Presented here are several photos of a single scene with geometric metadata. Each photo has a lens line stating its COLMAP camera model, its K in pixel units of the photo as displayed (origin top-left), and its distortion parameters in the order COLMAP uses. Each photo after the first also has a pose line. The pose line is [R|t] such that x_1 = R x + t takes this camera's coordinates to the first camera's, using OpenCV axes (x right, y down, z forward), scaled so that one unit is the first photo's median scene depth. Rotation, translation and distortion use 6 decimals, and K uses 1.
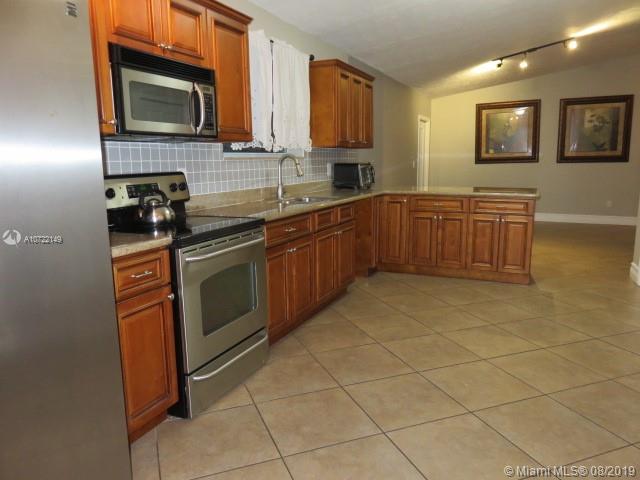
lens RADIAL K [[475.8, 0, 317.5], [0, 475.8, 238.7], [0, 0, 1]] dist [-0.035310, 0.022628]
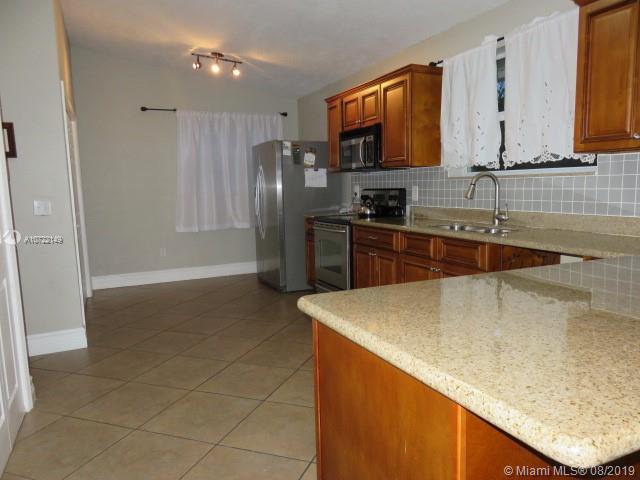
lens RADIAL K [[475.8, 0, 320.3], [0, 475.8, 243.3], [0, 0, 1]] dist [-0.035310, 0.022628]
pose [[-0.653285, 0.114205, -0.748449, 0.538984], [-0.097637, 0.967595, 0.232867, -0.157379], [0.750790, 0.225205, -0.620965, 0.939222]]
